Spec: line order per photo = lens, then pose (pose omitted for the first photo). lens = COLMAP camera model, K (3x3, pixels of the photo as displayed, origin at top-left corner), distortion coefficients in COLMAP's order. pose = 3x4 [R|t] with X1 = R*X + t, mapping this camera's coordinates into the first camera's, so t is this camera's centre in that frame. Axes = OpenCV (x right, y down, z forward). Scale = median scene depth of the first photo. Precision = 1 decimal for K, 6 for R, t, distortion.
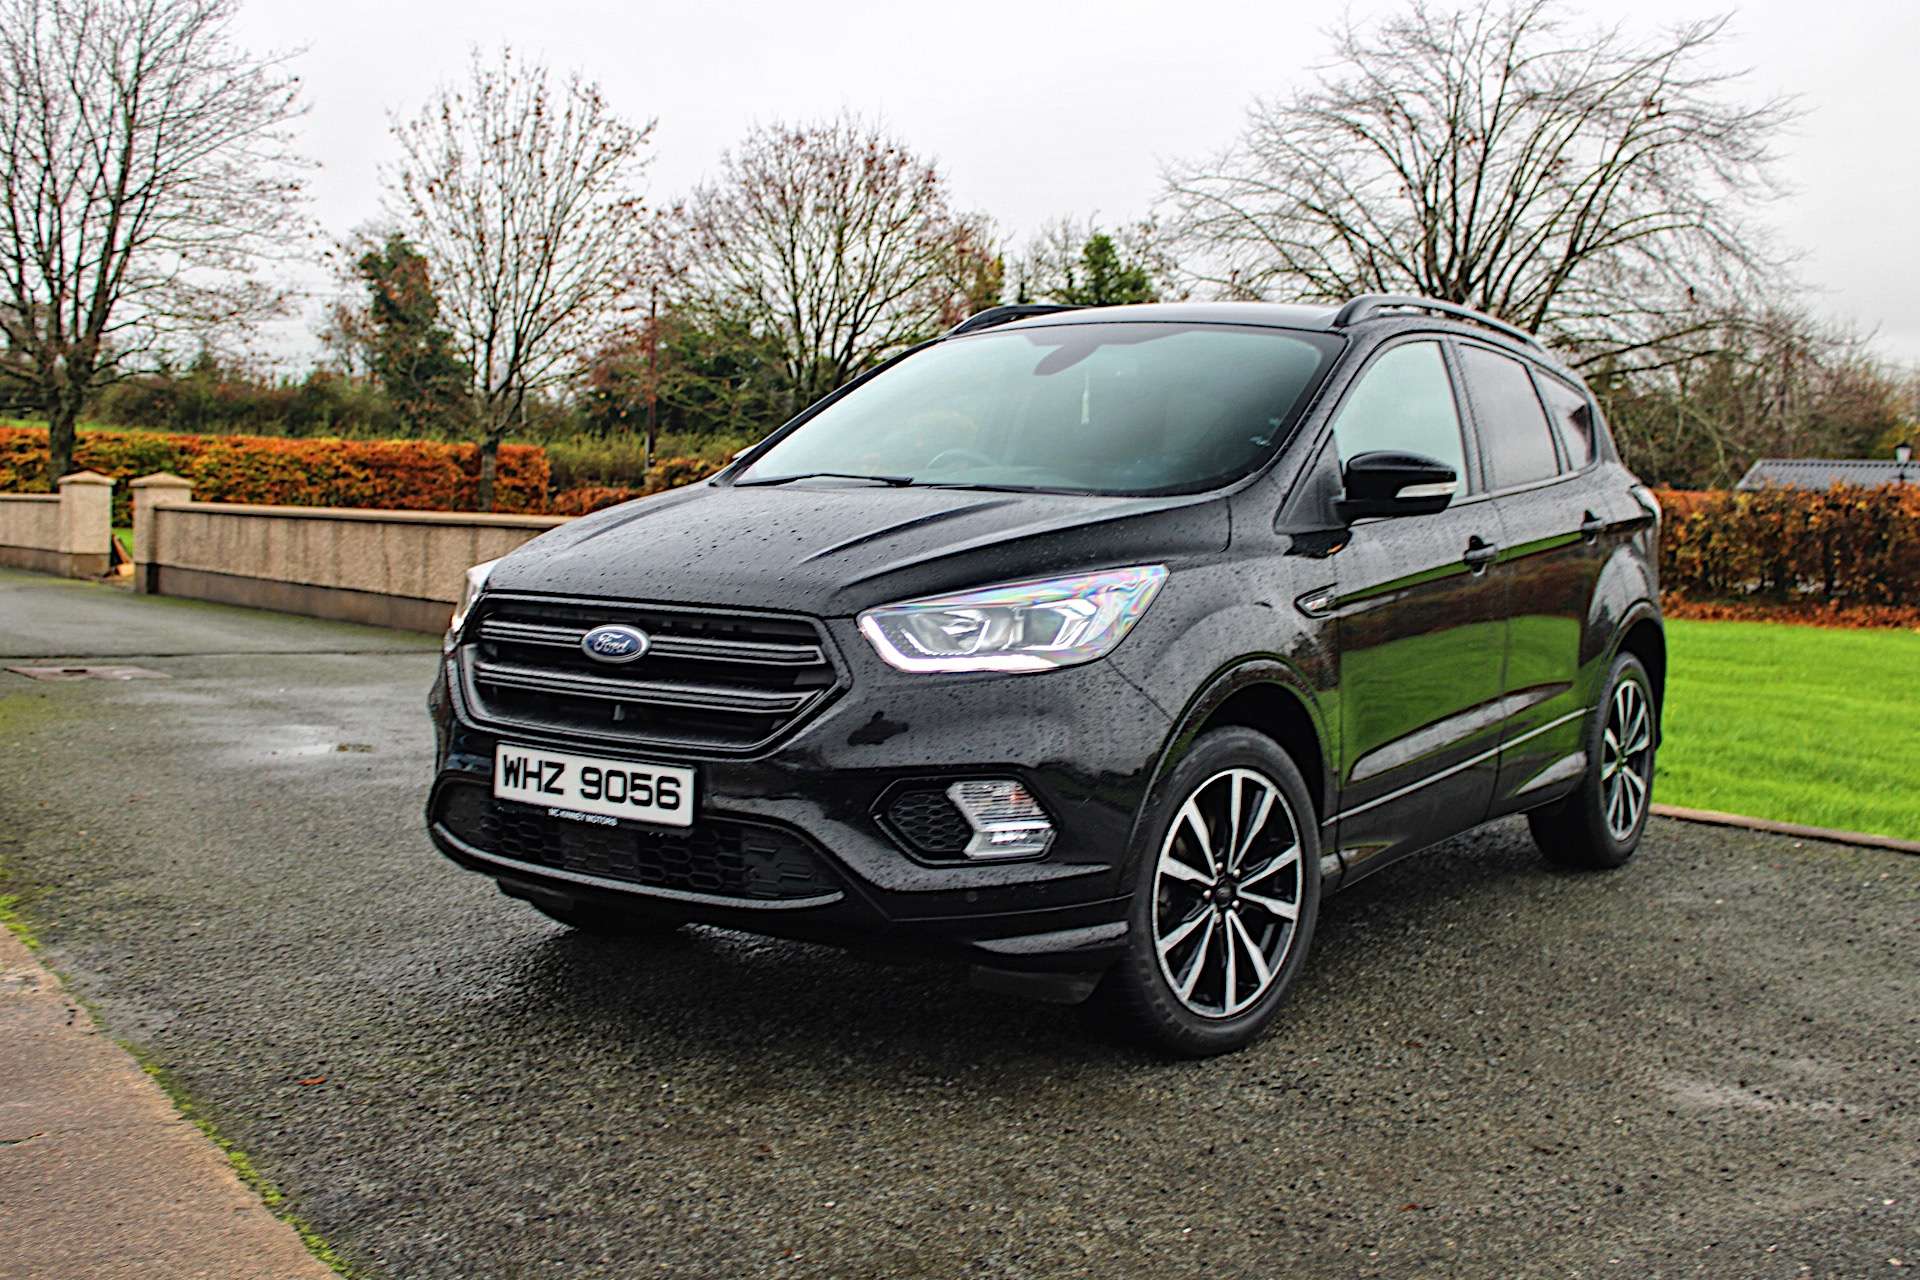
lens RADIAL K [[2071.8, 0, 932.9], [0, 2071.8, 634.8], [0, 0, 1]] dist [-0.130704, 0.190578]
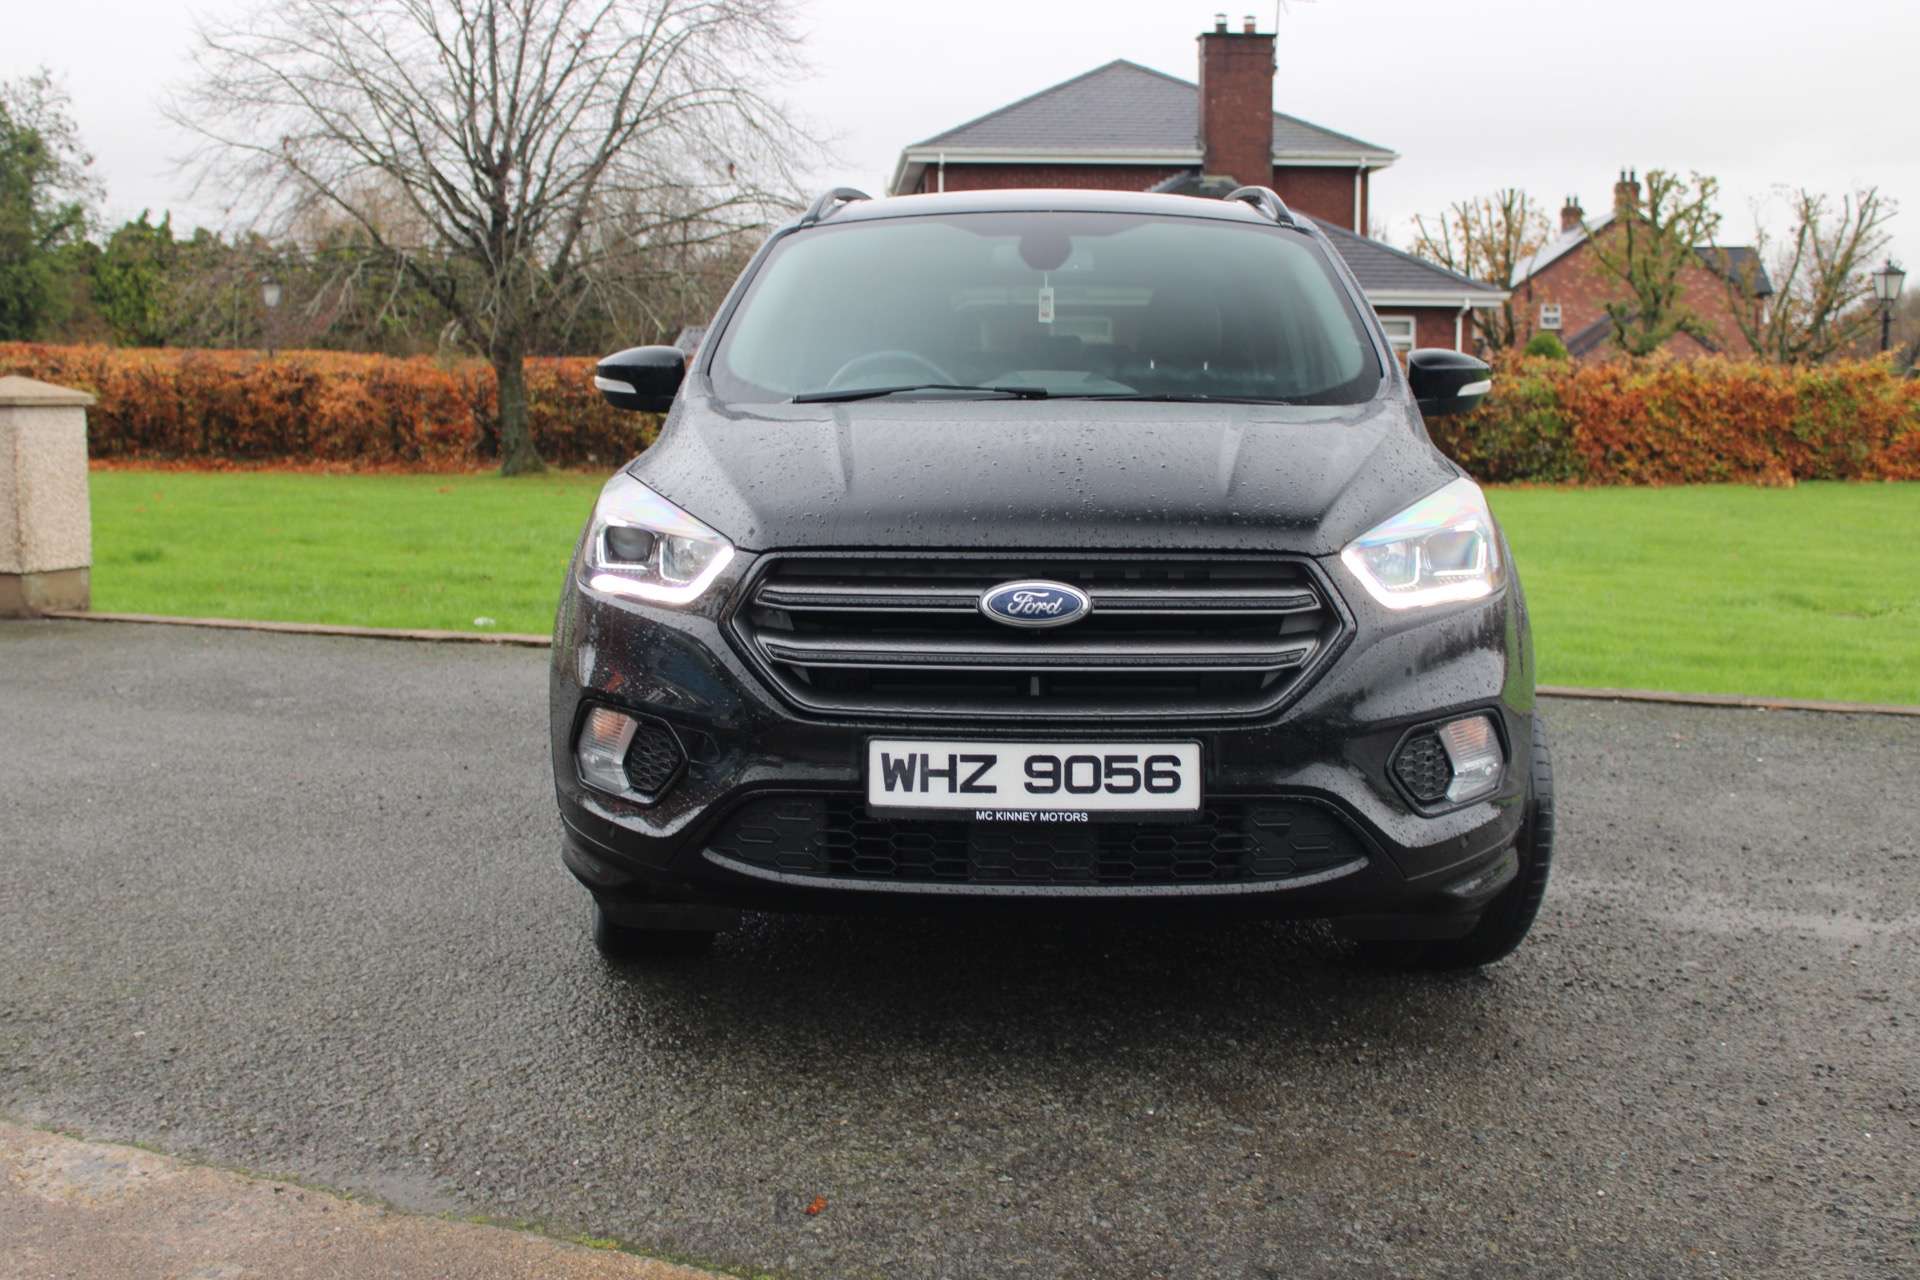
lens RADIAL K [[2071.8, 0, 932.9], [0, 2071.8, 634.8], [0, 0, 1]] dist [-0.130704, 0.190578]
pose [[0.846414, -0.089109, 0.525017, -0.623868], [0.056047, 0.995331, 0.078576, -0.050599], [-0.529568, -0.037082, 0.847457, 0.318049]]
